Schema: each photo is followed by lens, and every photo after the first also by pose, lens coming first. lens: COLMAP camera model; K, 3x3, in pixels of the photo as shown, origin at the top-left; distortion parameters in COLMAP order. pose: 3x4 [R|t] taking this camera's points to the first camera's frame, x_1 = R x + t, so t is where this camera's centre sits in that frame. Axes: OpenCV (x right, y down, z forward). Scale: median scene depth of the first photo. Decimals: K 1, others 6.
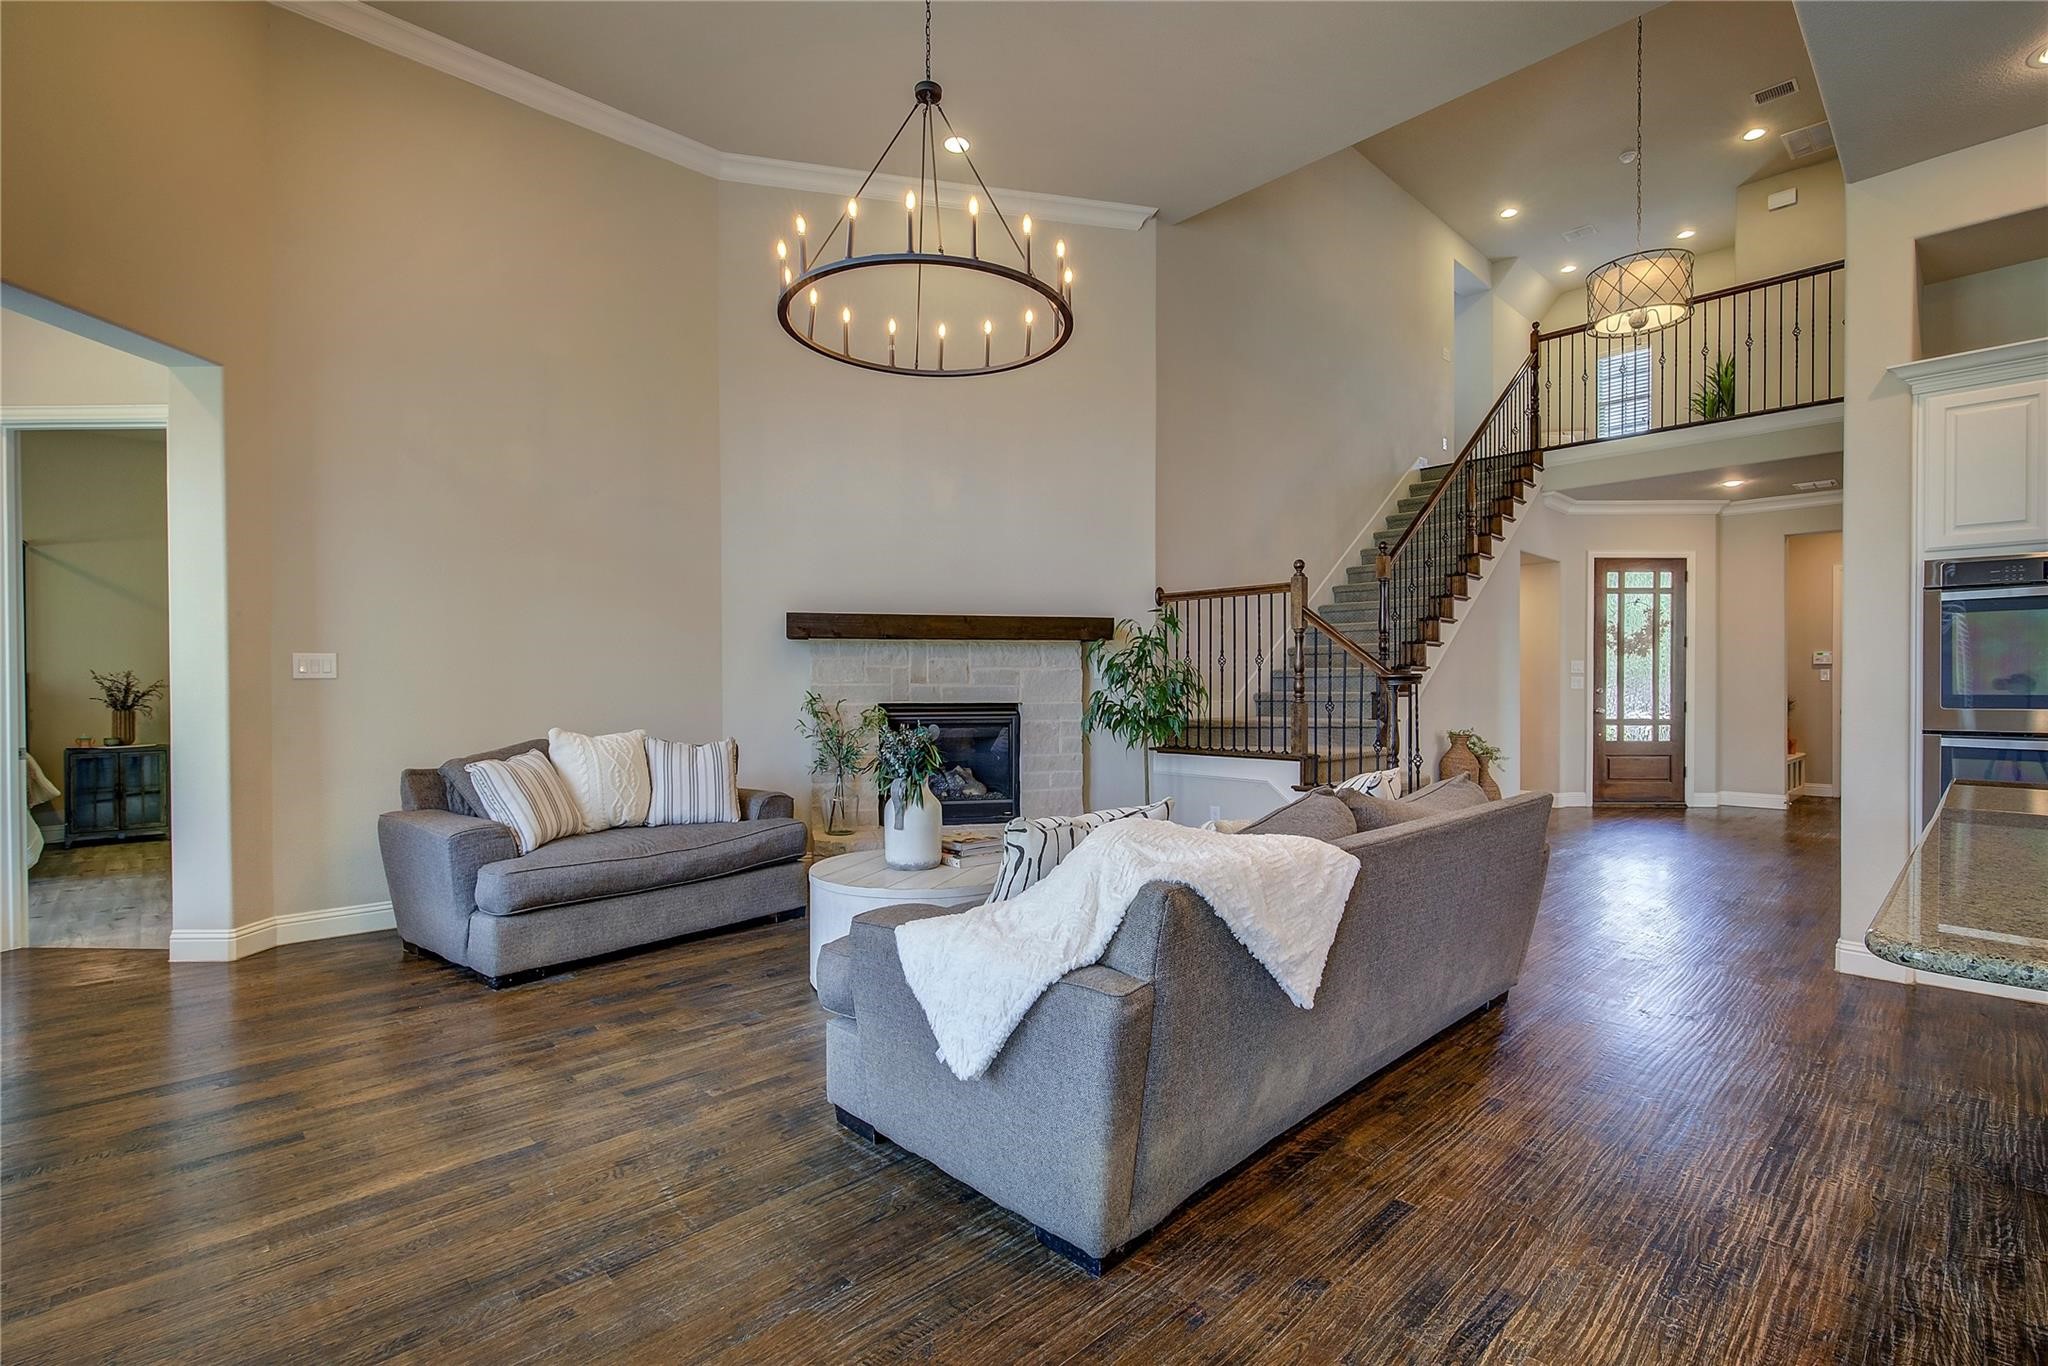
lens RADIAL K [[939.0, 0, 1025.7], [0, 939.0, 687.0], [0, 0, 1]] dist [-0.003305, 0.000044]
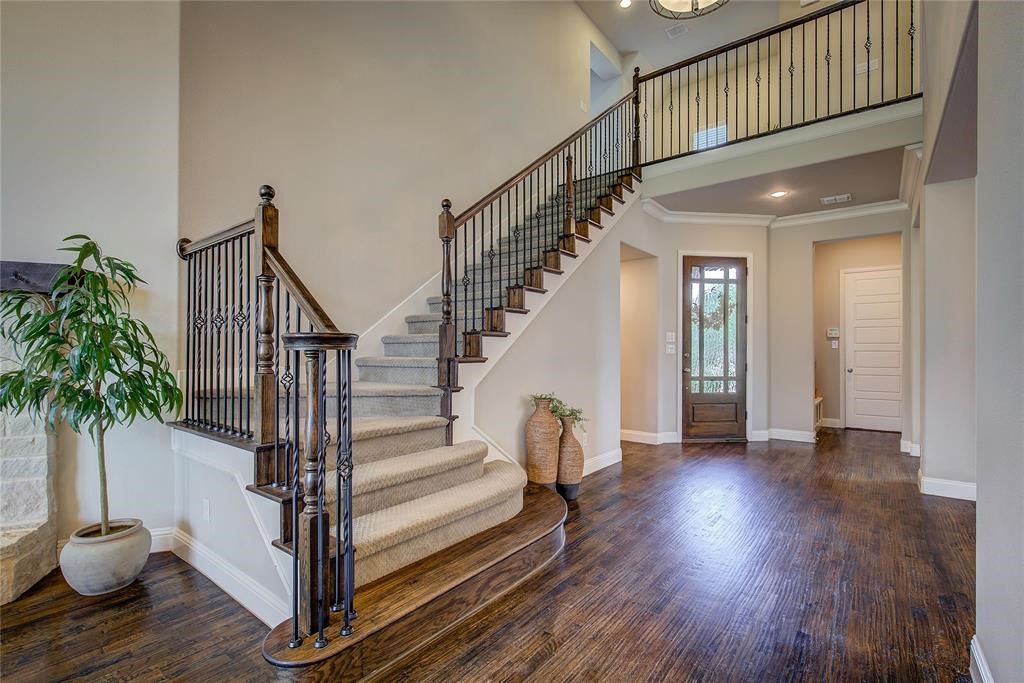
lens RADIAL K [[469.5, 0, 508.6], [0, 469.5, 348.9], [0, 0, 1]] dist [-0.003305, 0.000044]
pose [[0.991090, 0.001503, 0.133187, 0.275451], [-0.000562, 0.999975, -0.007104, -0.000391], [-0.133194, 0.006966, 0.991066, 0.377412]]
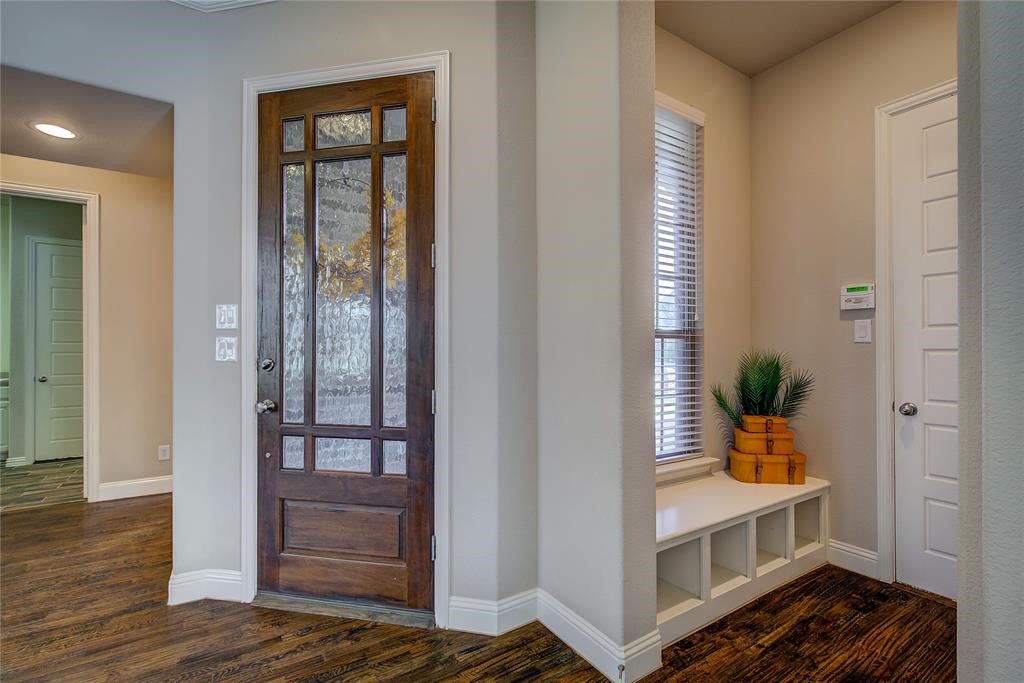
lens RADIAL K [[469.5, 0, 513.9], [0, 469.5, 345.3], [0, 0, 1]] dist [-0.003305, 0.000044]
pose [[0.981878, -0.004192, -0.189467, 0.793423], [0.002961, 0.999973, -0.006783, -0.004391], [0.189490, 0.006099, 0.981864, 0.794616]]
